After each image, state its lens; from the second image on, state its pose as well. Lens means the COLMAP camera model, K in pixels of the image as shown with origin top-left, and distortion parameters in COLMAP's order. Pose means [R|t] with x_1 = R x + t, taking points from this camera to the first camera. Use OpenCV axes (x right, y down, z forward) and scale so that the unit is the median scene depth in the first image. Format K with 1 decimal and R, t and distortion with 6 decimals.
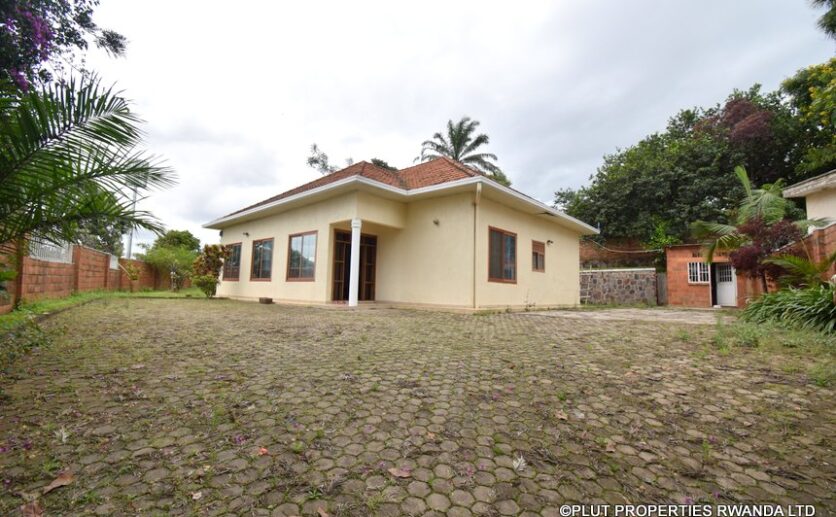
lens RADIAL K [[346.5, 0, 418.0], [0, 346.5, 258.5], [0, 0, 1]] dist [-0.000614, -0.000022]
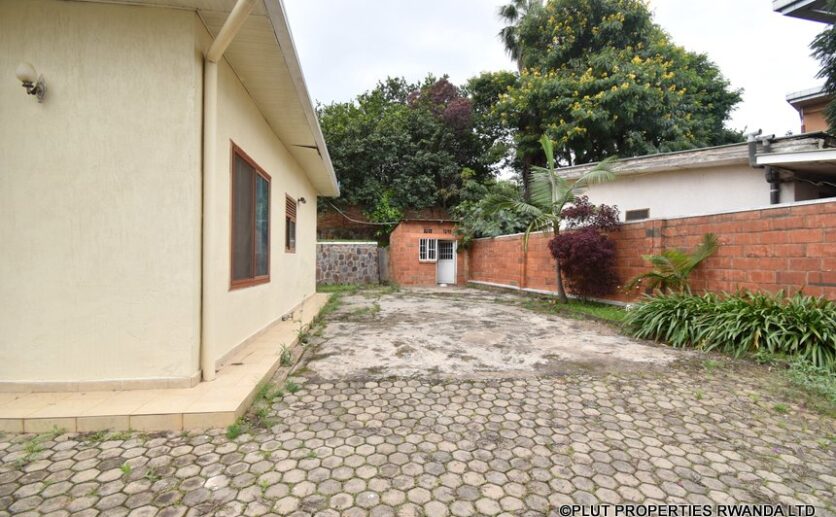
lens RADIAL K [[374.3, 0, 418.0], [0, 374.3, 258.5], [0, 0, 1]] dist [-0.002235, -0.000922]
pose [[0.643971, -0.014427, 0.764914, 0.012085], [-0.061670, 0.995590, 0.070697, -0.005134], [-0.762560, -0.092699, 0.640241, 0.319319]]
